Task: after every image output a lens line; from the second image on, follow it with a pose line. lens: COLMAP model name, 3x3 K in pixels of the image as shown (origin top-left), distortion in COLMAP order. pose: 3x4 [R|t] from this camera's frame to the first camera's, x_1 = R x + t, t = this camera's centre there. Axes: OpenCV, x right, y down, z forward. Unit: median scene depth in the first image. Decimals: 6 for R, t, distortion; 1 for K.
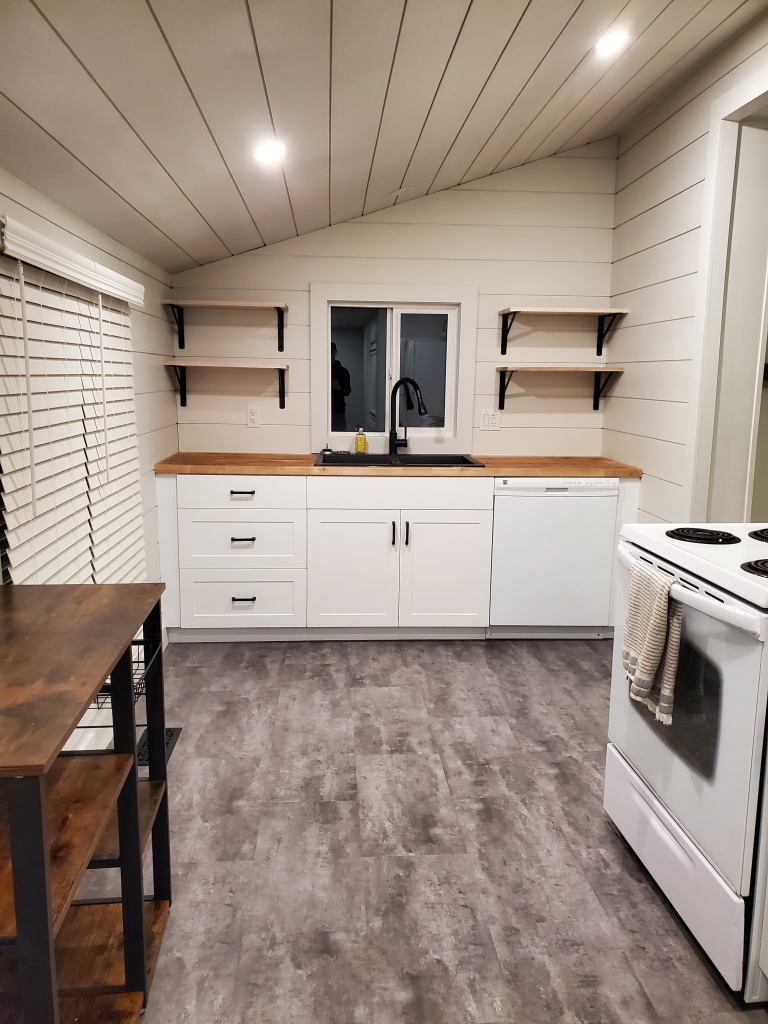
lens RADIAL K [[796.8, 0, 385.7], [0, 796.8, 508.3], [0, 0, 1]] dist [-0.002421, 0.031312]
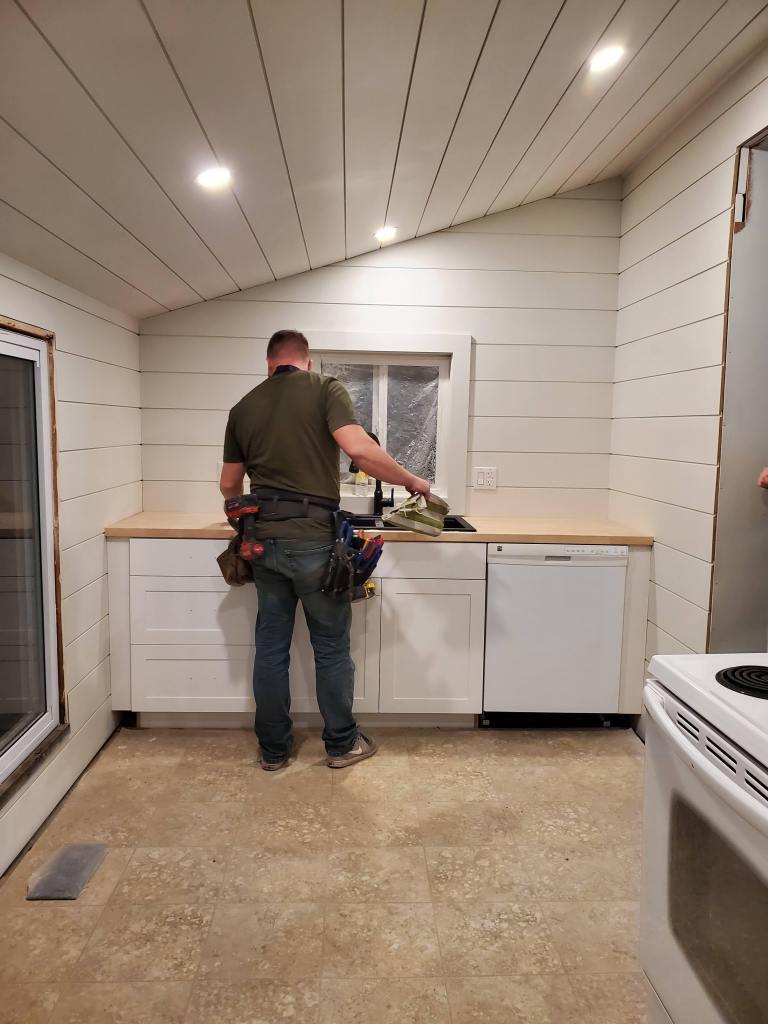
lens RADIAL K [[796.8, 0, 377.6], [0, 796.8, 512.7], [0, 0, 1]] dist [-0.002421, 0.031312]
pose [[0.999837, 0.001572, -0.017987, 0.030056], [-0.002693, 0.998044, -0.062463, -0.016730], [0.017854, 0.062501, 0.997885, 0.111314]]
